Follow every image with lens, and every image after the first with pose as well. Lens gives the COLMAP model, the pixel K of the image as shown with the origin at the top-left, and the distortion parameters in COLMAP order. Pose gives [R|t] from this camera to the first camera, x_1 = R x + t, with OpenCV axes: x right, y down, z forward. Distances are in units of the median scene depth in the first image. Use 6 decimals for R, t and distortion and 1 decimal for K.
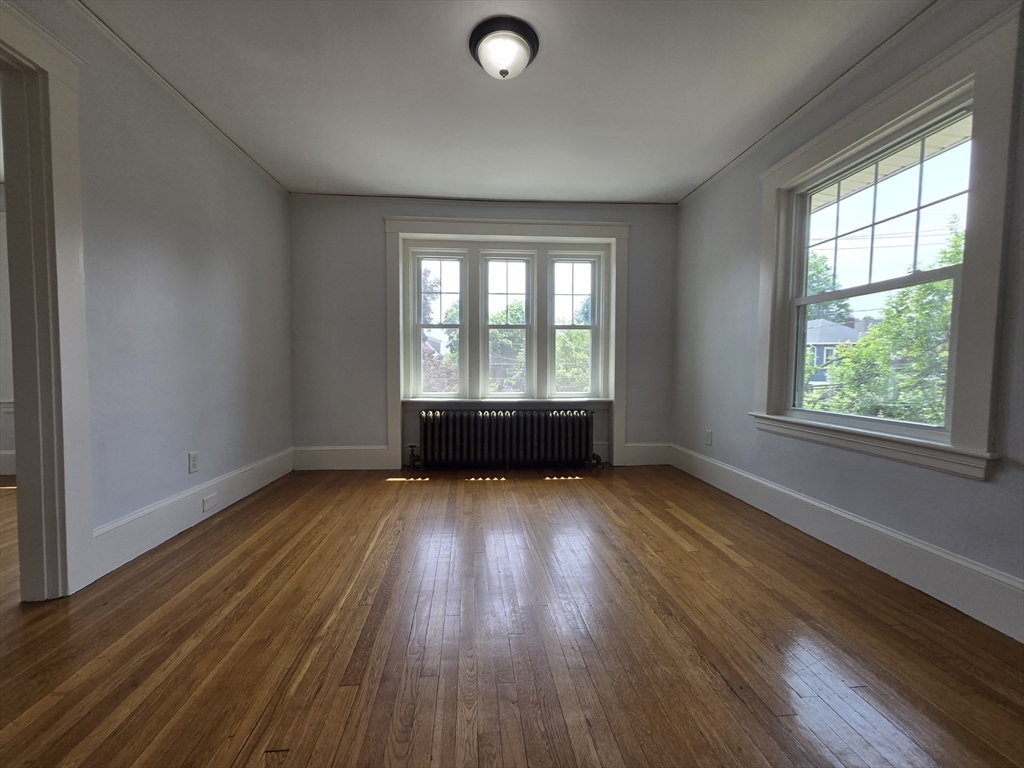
lens RADIAL K [[423.7, 0, 512.0], [0, 423.7, 384.0], [0, 0, 1]] dist [-0.001506, -0.000225]
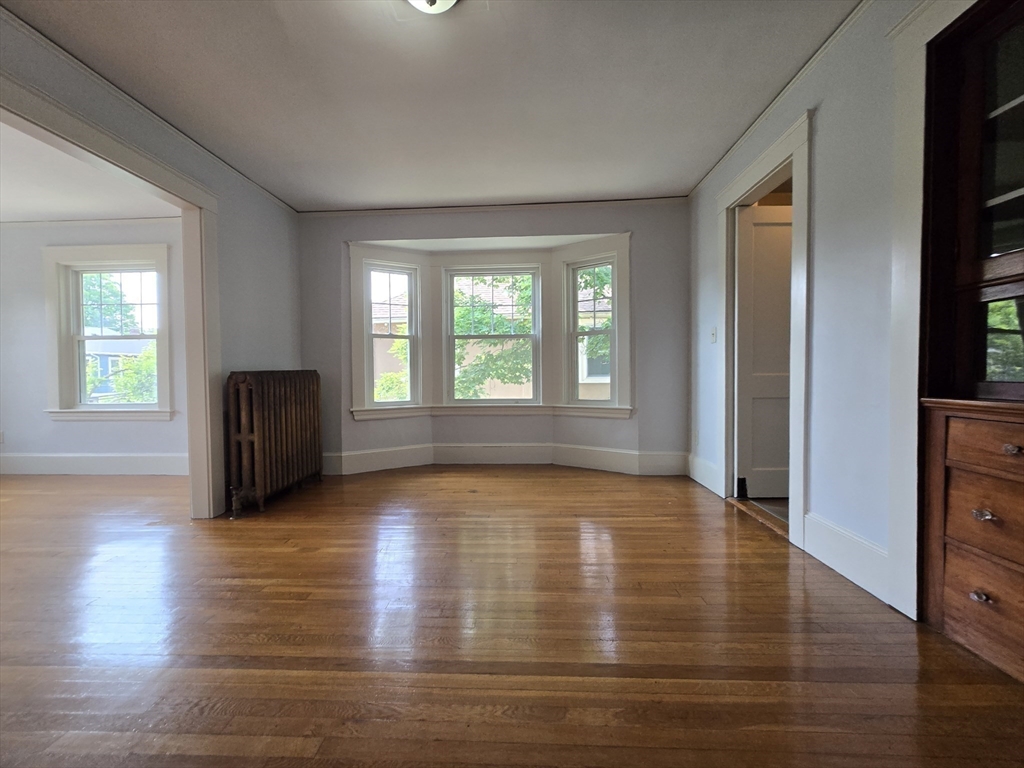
lens RADIAL K [[402.8, 0, 504.1], [0, 402.8, 384.4], [0, 0, 1]] dist [0.000015, 0.000032]
pose [[0.161674, -0.030397, 0.986376, -0.374389], [0.052086, 0.998395, 0.022230, 0.019827], [-0.985469, 0.047782, 0.162998, -0.541310]]
